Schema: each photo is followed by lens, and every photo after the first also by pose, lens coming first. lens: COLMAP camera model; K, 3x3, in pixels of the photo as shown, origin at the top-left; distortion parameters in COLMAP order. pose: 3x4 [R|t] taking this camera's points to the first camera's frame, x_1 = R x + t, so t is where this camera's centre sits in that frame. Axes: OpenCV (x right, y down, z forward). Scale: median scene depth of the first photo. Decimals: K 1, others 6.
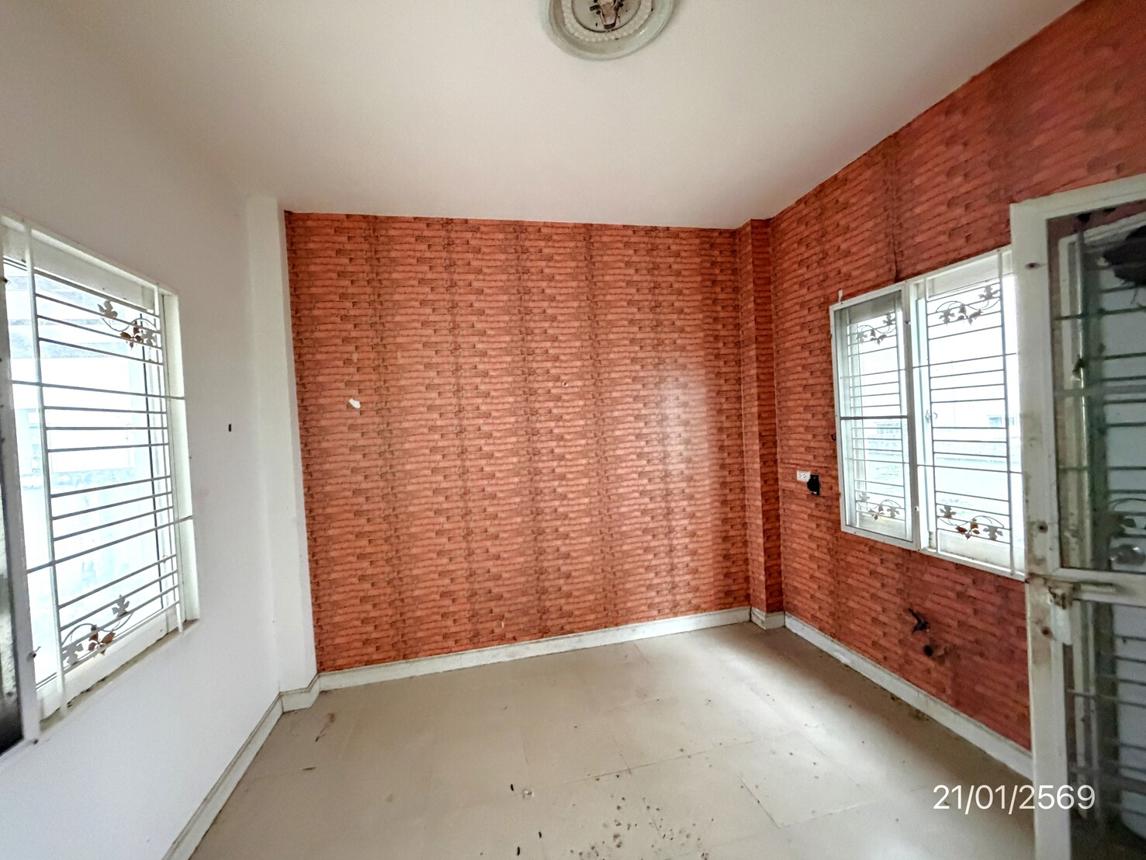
lens RADIAL K [[459.2, 0, 569.1], [0, 459.2, 429.8], [0, 0, 1]] dist [0.000805, 0.000714]
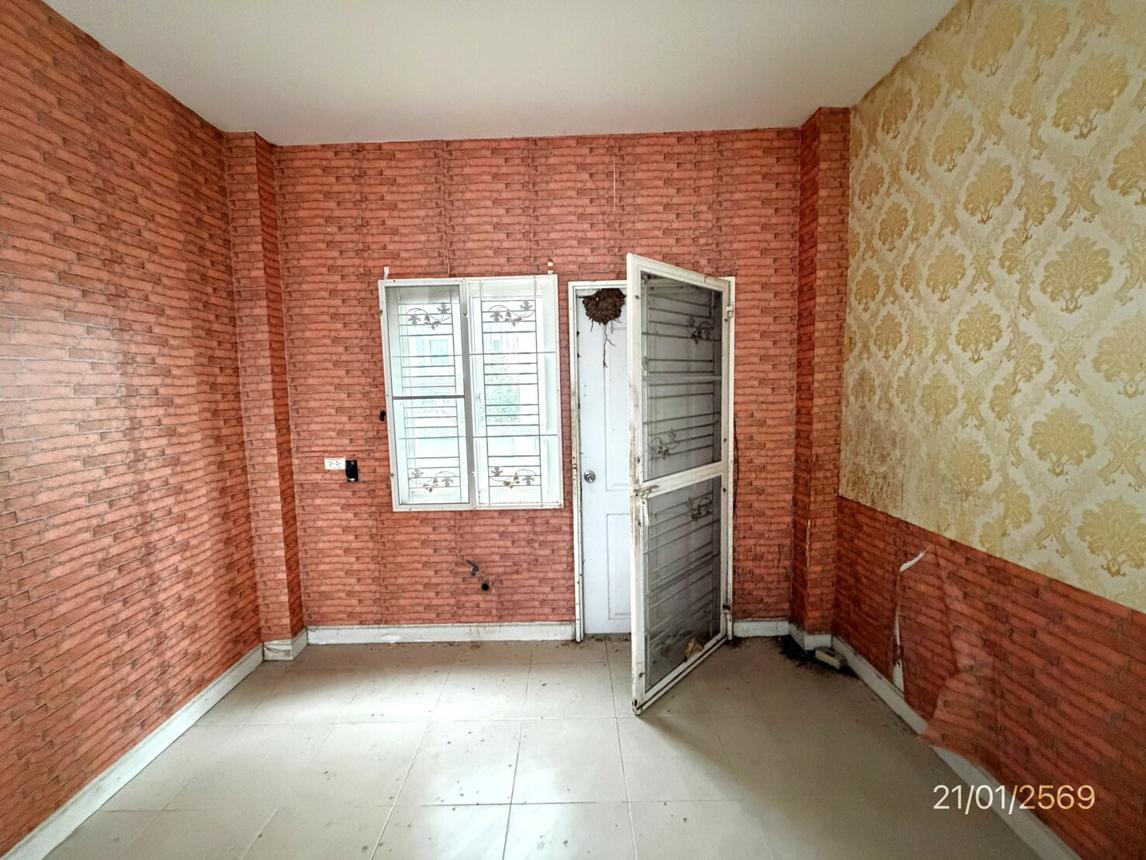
lens RADIAL K [[459.2, 0, 569.1], [0, 459.2, 429.8], [0, 0, 1]] dist [0.000805, 0.000714]
pose [[0.227114, -0.039173, 0.973080, -0.285295], [0.027047, 0.999059, 0.033906, 0.020071], [-0.973493, 0.018619, 0.227960, 0.405120]]
